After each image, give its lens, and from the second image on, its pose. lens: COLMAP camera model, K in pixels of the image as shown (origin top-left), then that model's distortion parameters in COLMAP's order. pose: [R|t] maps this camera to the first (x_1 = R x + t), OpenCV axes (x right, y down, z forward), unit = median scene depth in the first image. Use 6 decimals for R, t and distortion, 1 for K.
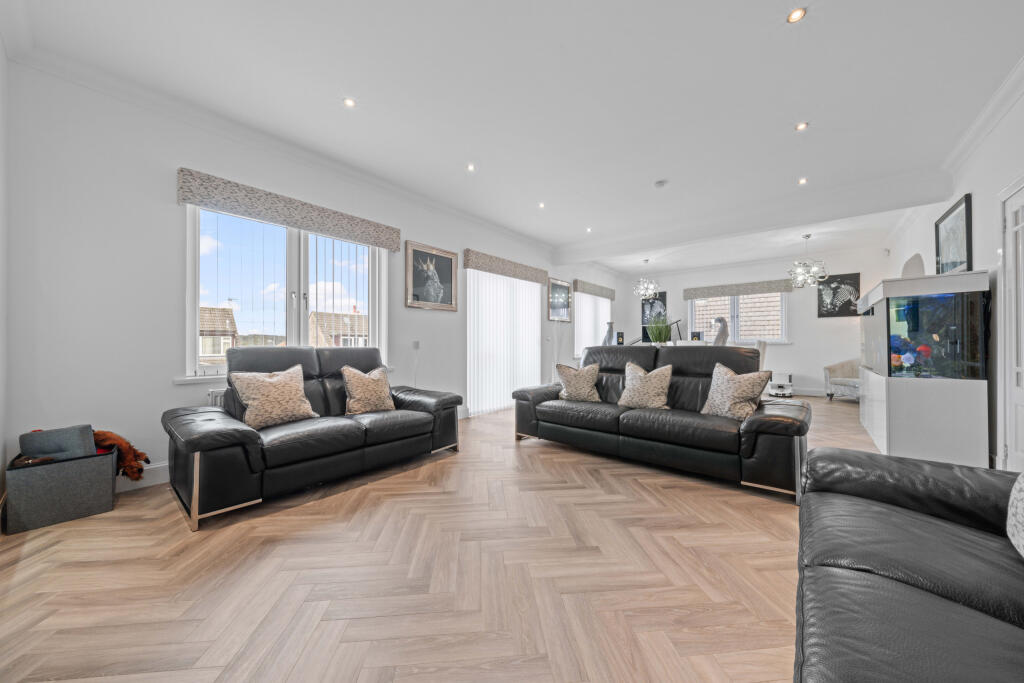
lens RADIAL K [[351.9, 0, 518.9], [0, 351.9, 344.9], [0, 0, 1]] dist [-0.000201, -0.000001]
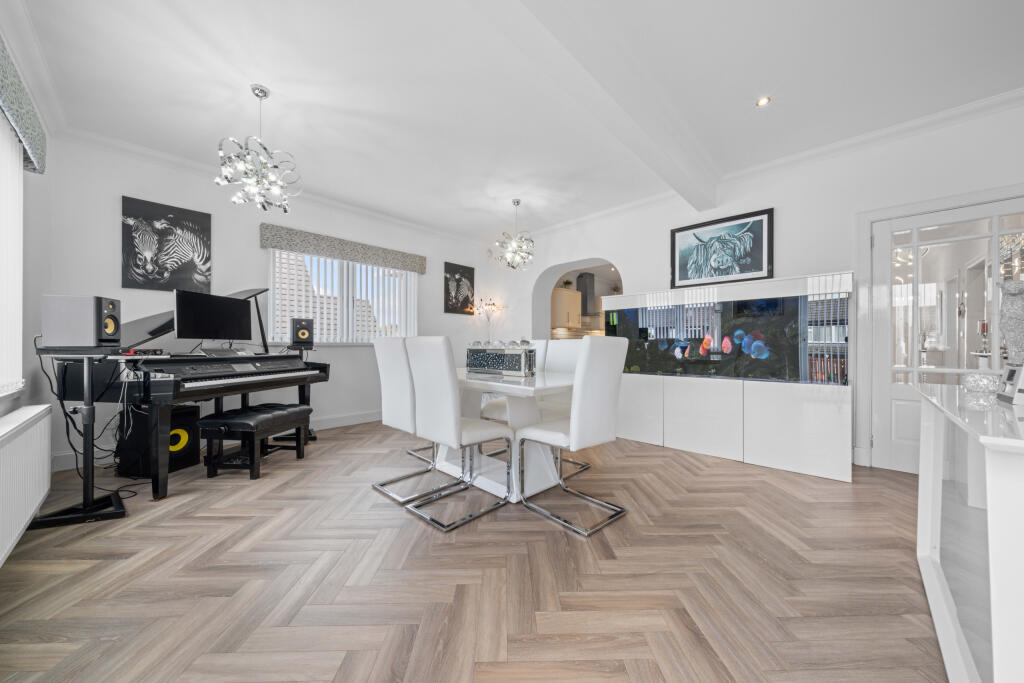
lens RADIAL K [[353.6, 0, 510.8], [0, 353.6, 346.2], [0, 0, 1]] dist [-0.001751, -0.000040]
pose [[0.088085, 0.000993, 0.996113, 0.090821], [-0.001690, 0.999998, -0.000848, -0.000372], [-0.996112, -0.001609, 0.088086, 1.274206]]
